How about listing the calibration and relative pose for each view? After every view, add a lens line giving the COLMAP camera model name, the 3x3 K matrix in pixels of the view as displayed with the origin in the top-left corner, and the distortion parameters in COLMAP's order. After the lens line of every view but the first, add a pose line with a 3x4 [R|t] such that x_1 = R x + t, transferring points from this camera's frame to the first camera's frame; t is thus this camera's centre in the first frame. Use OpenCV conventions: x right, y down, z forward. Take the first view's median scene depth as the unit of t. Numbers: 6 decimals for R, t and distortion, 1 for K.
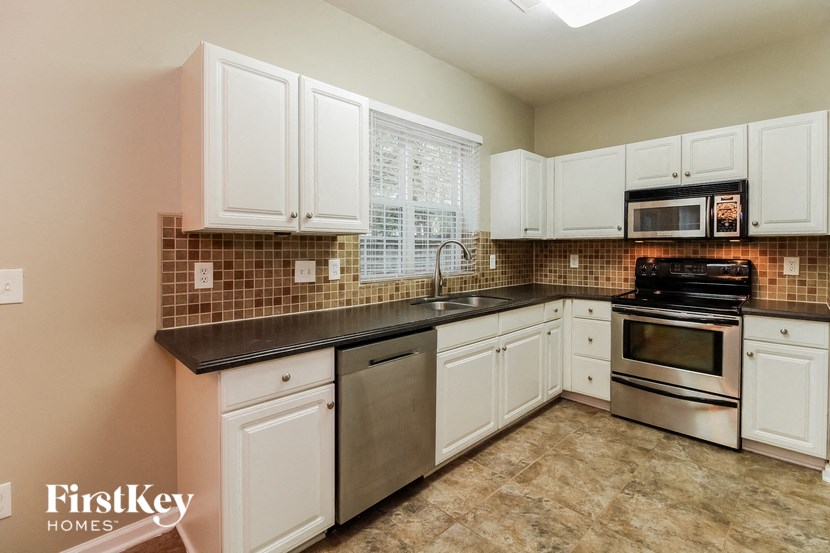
lens RADIAL K [[382.9, 0, 414.0], [0, 382.9, 249.2], [0, 0, 1]] dist [0.000905, -0.009172]
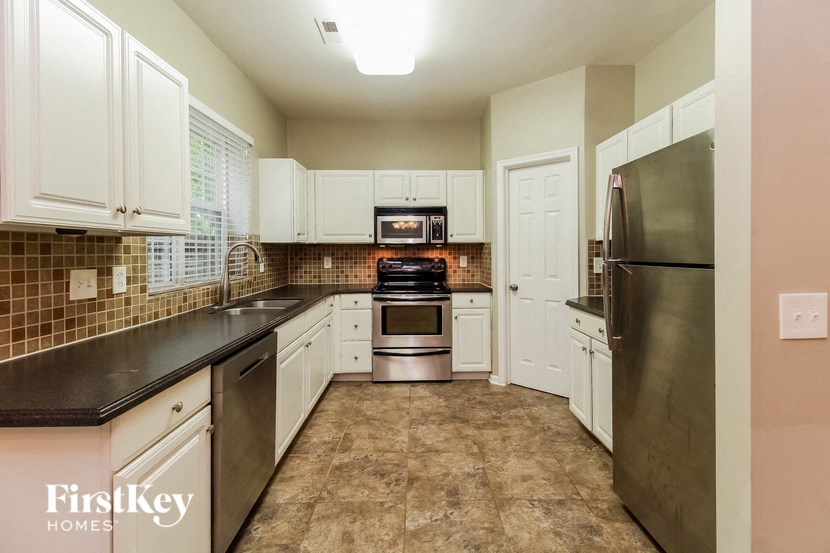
lens RADIAL K [[382.9, 0, 414.0], [0, 382.9, 249.2], [0, 0, 1]] dist [0.000905, -0.009172]
pose [[0.678290, -0.000217, 0.734794, -0.366100], [0.007173, 0.999954, -0.006327, 0.000294], [-0.734759, 0.009562, 0.678260, 0.039467]]
